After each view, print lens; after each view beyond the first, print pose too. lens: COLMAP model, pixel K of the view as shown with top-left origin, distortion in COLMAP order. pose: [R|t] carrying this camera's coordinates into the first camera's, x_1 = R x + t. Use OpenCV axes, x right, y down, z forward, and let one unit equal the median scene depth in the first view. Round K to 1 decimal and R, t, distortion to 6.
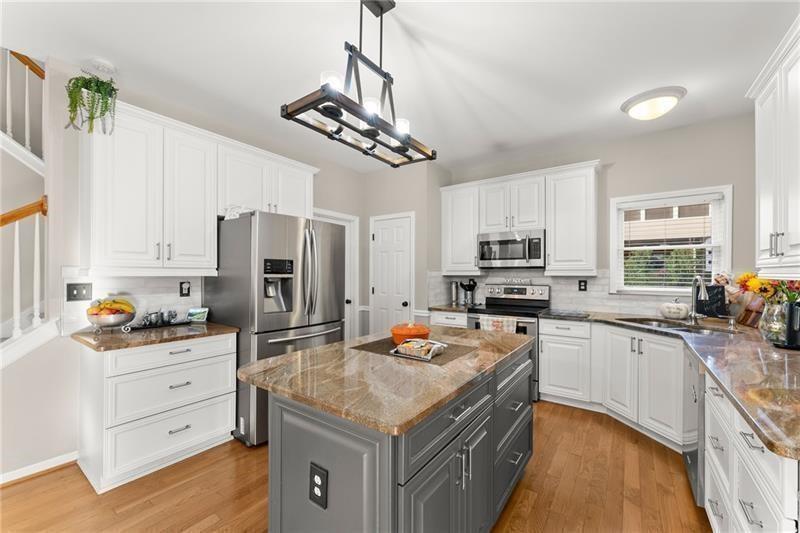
lens RADIAL K [[321.1, 0, 399.2], [0, 321.1, 271.9], [0, 0, 1]] dist [0.002165, 0.000041]
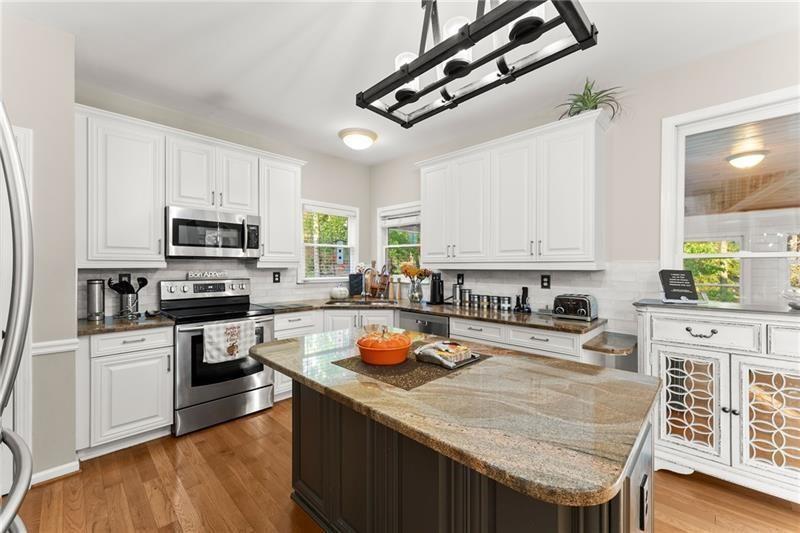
lens RADIAL K [[321.1, 0, 401.1], [0, 321.1, 266.8], [0, 0, 1]] dist [0.002165, 0.000041]
pose [[0.151468, -0.003090, 0.988457, -0.378089], [-0.007326, 0.999964, 0.004249, 0.002415], [-0.988435, -0.007885, 0.151440, 0.465188]]
